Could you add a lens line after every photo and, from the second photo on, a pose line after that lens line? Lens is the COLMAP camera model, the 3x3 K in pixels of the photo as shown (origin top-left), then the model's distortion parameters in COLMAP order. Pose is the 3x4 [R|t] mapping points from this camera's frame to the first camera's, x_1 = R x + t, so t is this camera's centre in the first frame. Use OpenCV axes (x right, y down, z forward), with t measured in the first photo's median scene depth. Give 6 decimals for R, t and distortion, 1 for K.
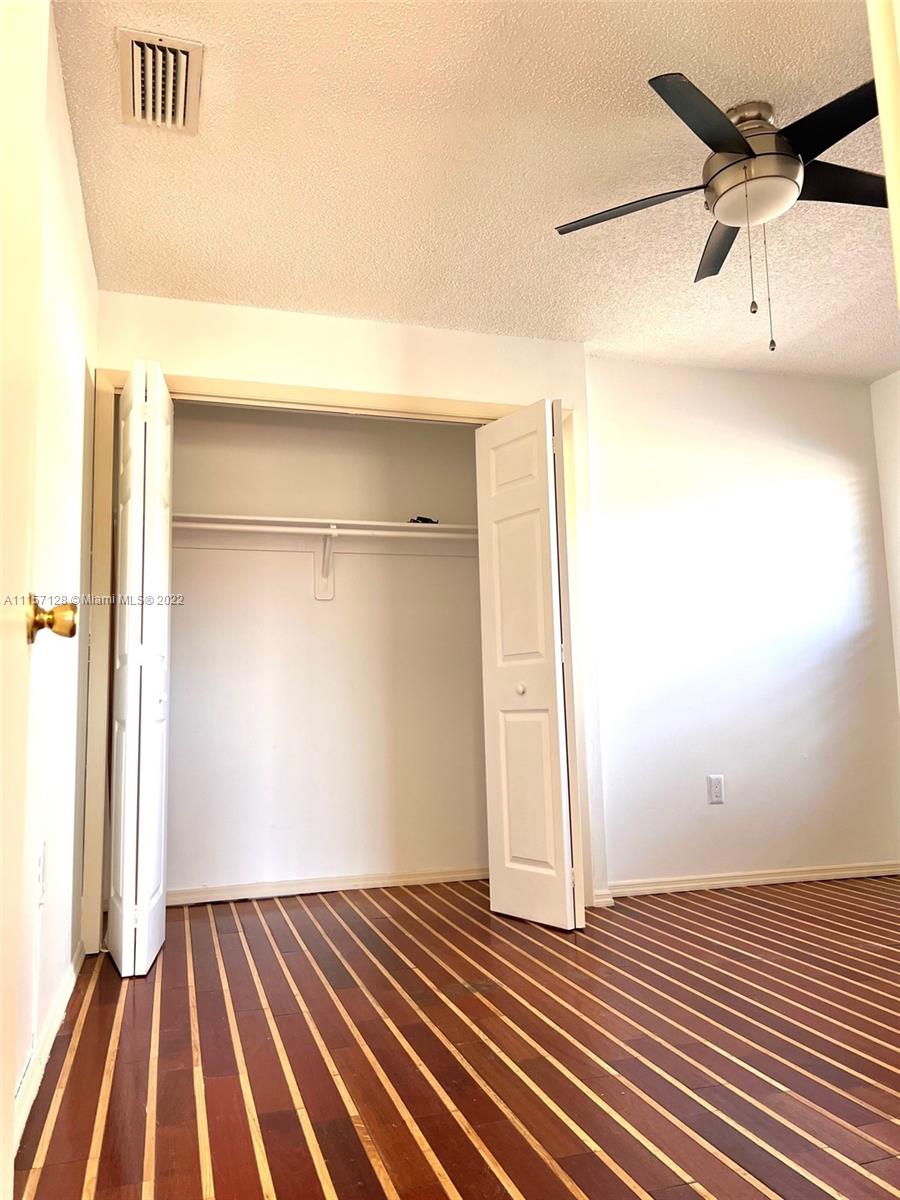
lens RADIAL K [[898.1, 0, 460.4], [0, 898.1, 597.6], [0, 0, 1]] dist [0.043370, -0.046243]
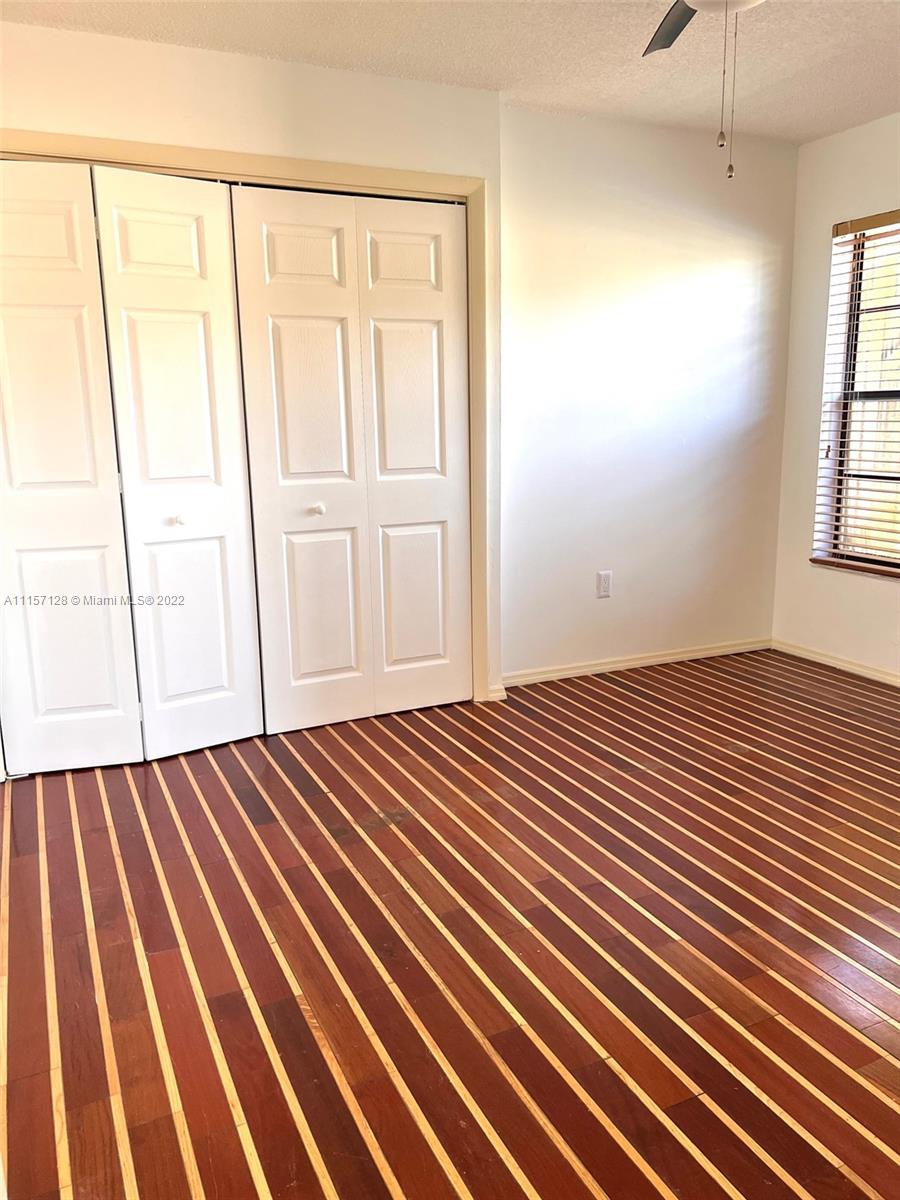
lens RADIAL K [[898.1, 0, 451.8], [0, 898.1, 594.2], [0, 0, 1]] dist [0.043370, -0.046243]
pose [[0.990791, -0.016903, 0.134340, -0.058086], [-0.026546, 0.948672, 0.315146, -0.184628], [-0.132772, -0.315810, 0.939487, 0.086787]]
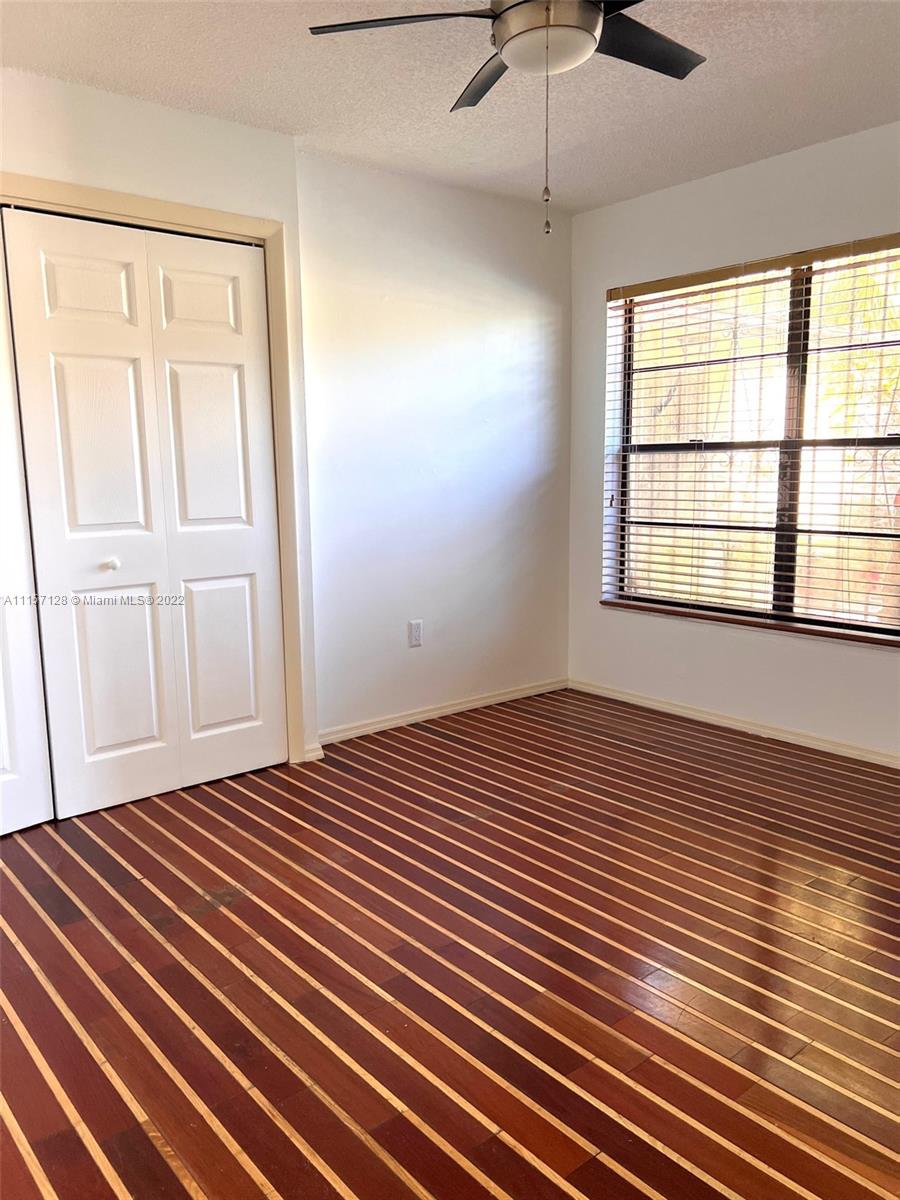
lens RADIAL K [[898.1, 0, 452.2], [0, 898.1, 608.0], [0, 0, 1]] dist [0.043370, -0.046243]
pose [[0.925153, -0.046811, 0.376697, -0.120704], [-0.058924, 0.962628, 0.264338, -0.168937], [-0.374993, -0.266750, 0.887820, 0.146393]]
